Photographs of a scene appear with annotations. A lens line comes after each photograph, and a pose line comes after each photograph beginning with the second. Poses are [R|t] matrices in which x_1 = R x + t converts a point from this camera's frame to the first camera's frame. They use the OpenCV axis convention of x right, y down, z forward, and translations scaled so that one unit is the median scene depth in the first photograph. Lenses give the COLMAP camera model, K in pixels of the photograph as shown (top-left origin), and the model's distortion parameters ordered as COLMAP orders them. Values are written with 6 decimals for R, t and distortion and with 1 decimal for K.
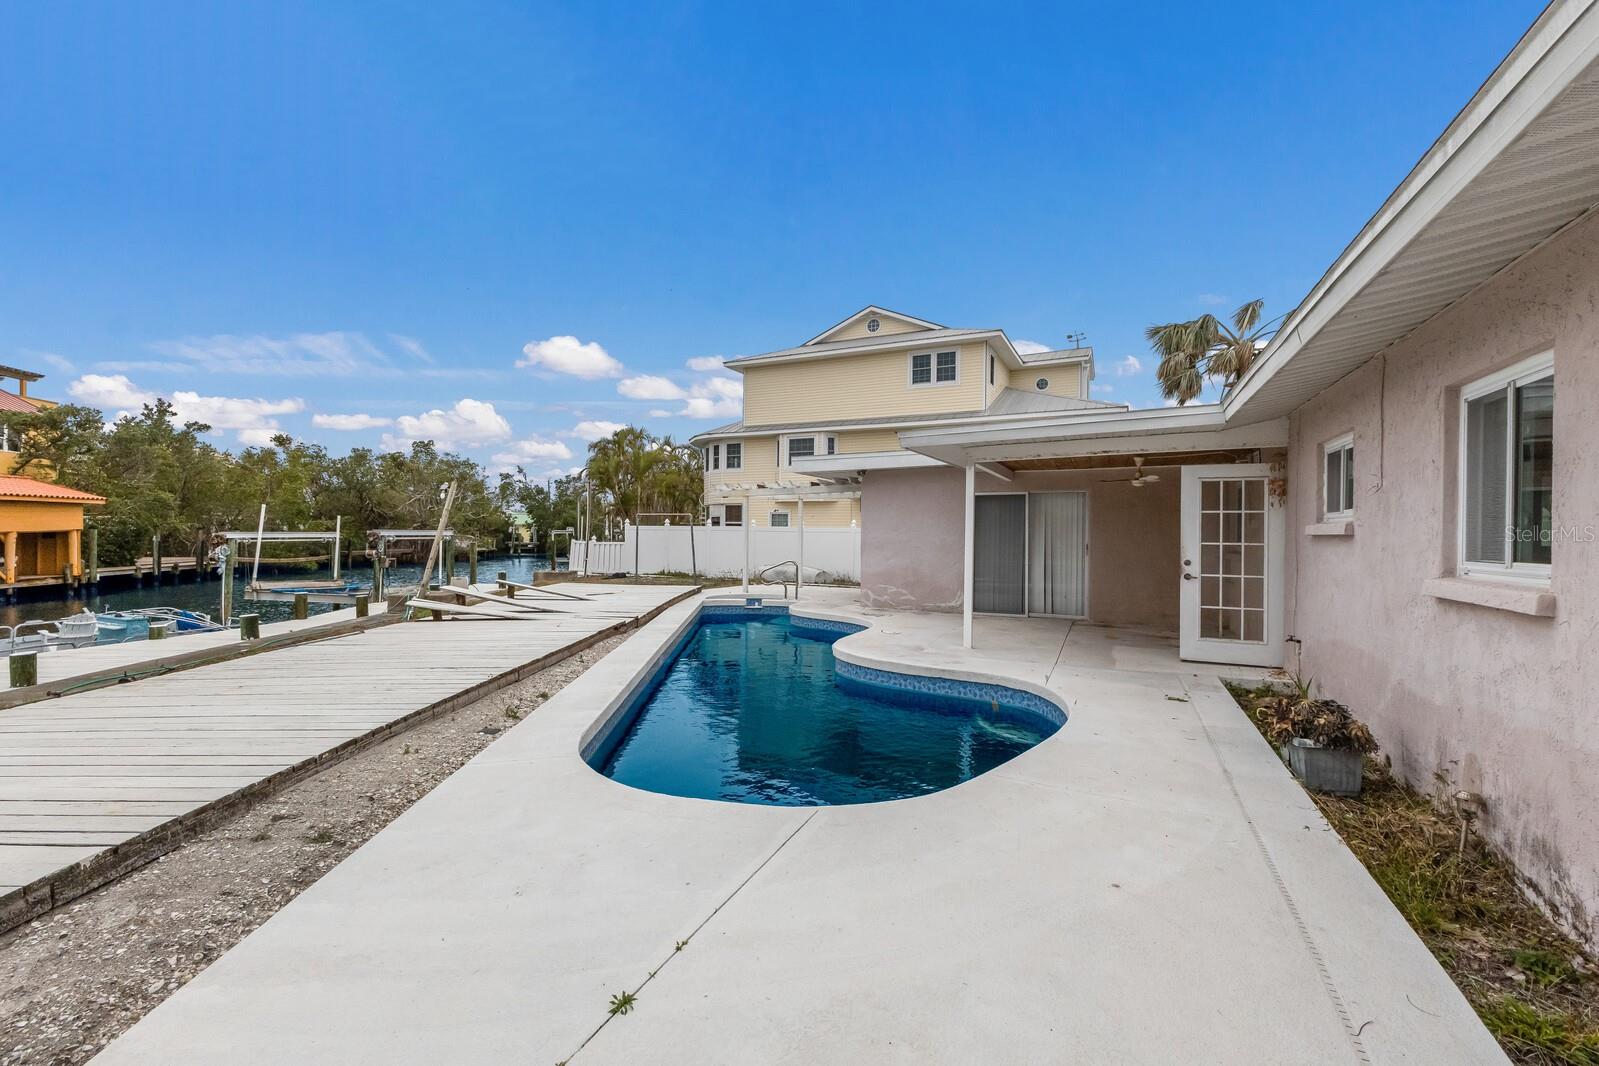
lens RADIAL K [[686.2, 0, 793.7], [0, 686.2, 530.8], [0, 0, 1]] dist [0.014120, -0.002480]
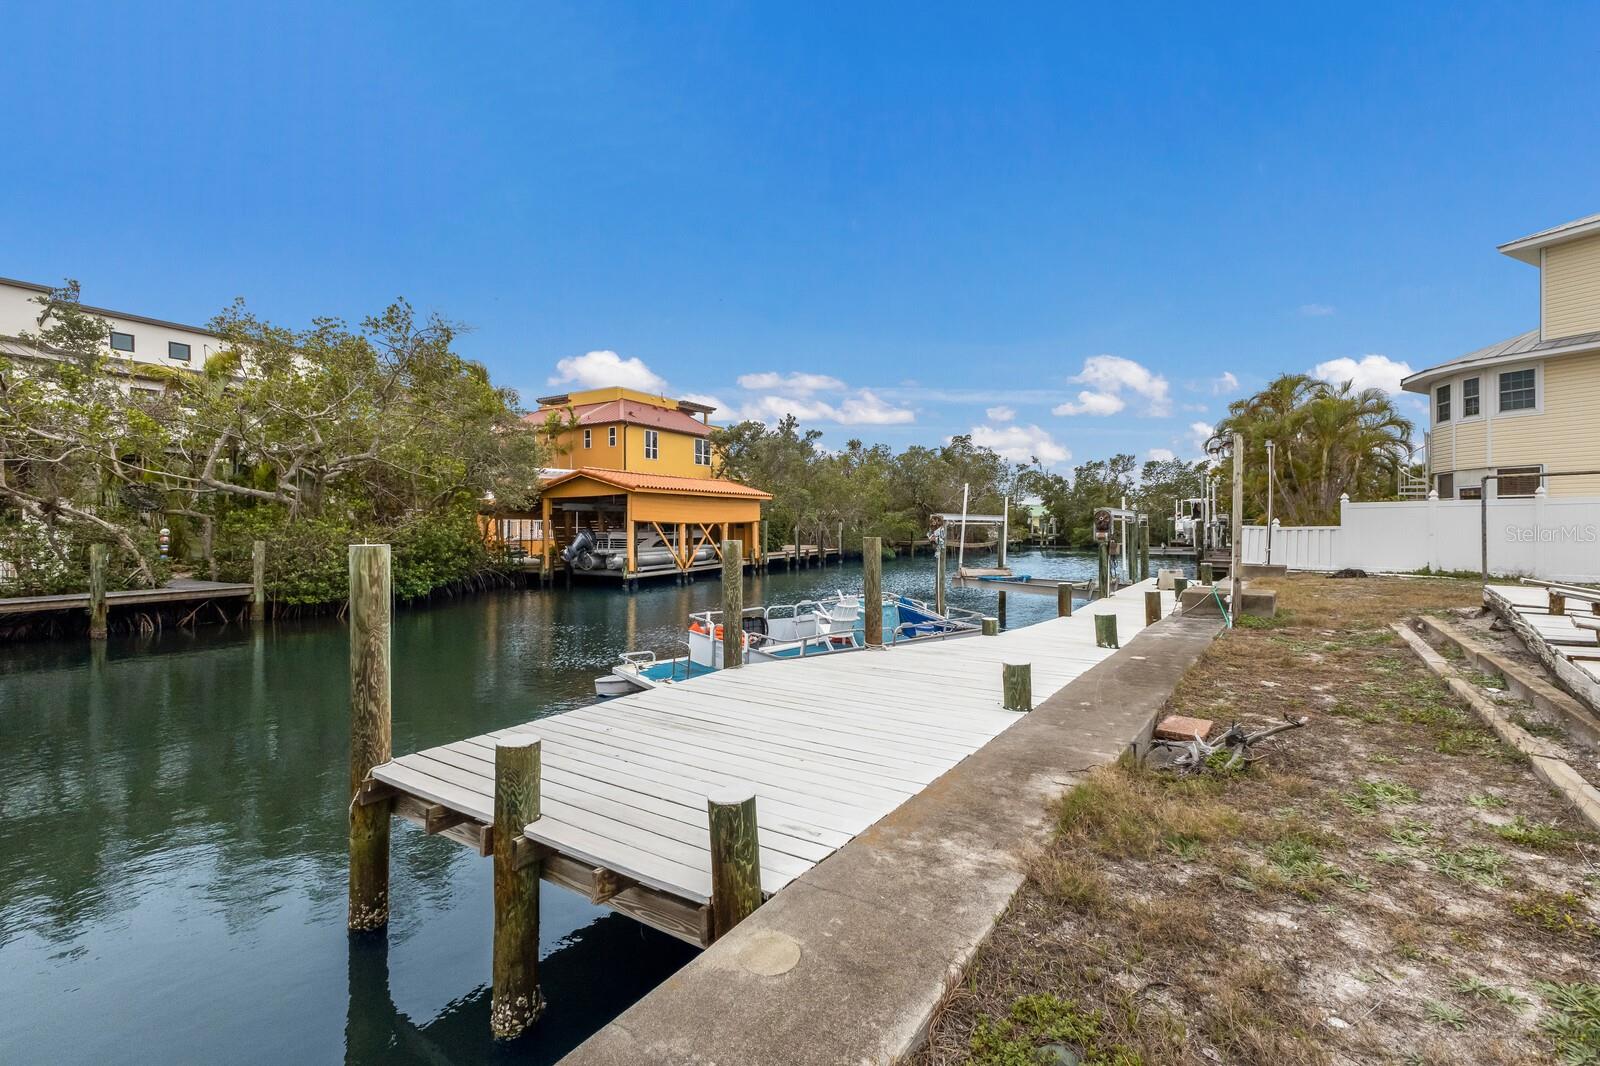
lens RADIAL K [[686.6, 0, 806.3], [0, 686.6, 528.6], [0, 0, 1]] dist [0.014120, -0.002480]
pose [[0.795777, -0.007611, -0.605542, -0.252471], [0.011728, 0.999927, 0.002844, 0.010646], [0.605477, -0.009366, 0.795808, 0.096004]]
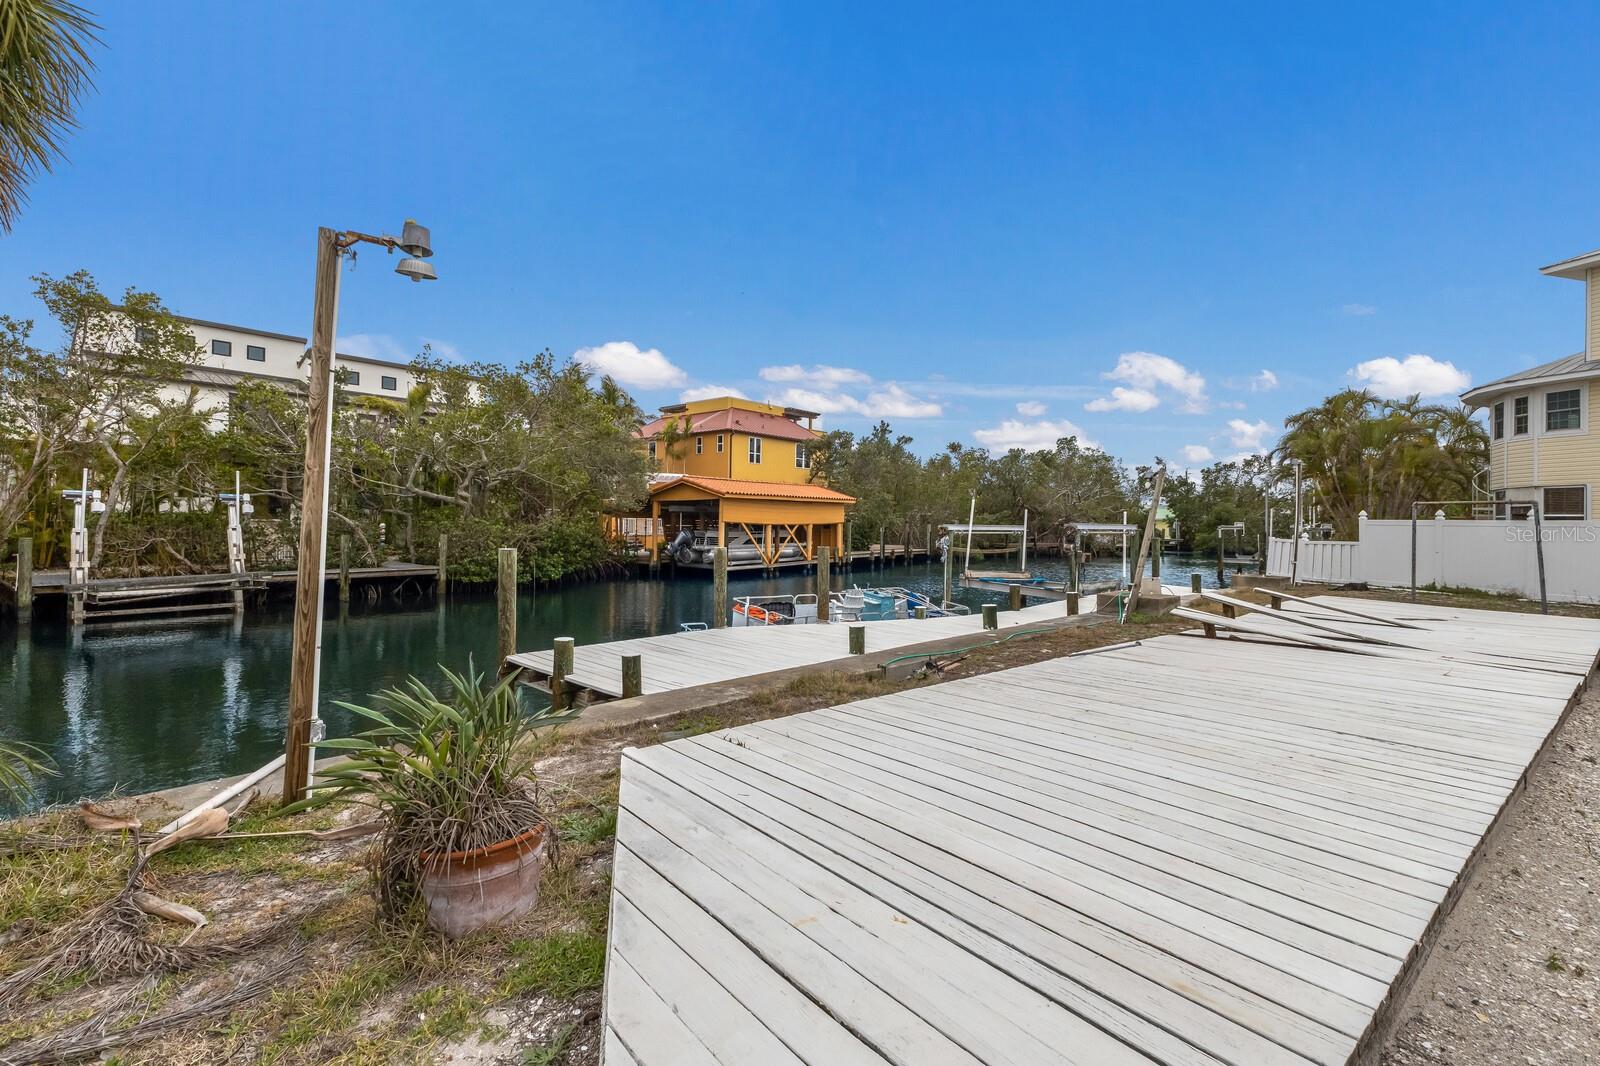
lens RADIAL K [[686.6, 0, 799.5], [0, 686.6, 519.6], [0, 0, 1]] dist [0.014120, -0.002480]
pose [[0.672670, -0.000323, -0.739943, -0.097995], [-0.006808, 0.999955, -0.006625, 0.001674], [0.739911, 0.009494, 0.672637, 0.045607]]
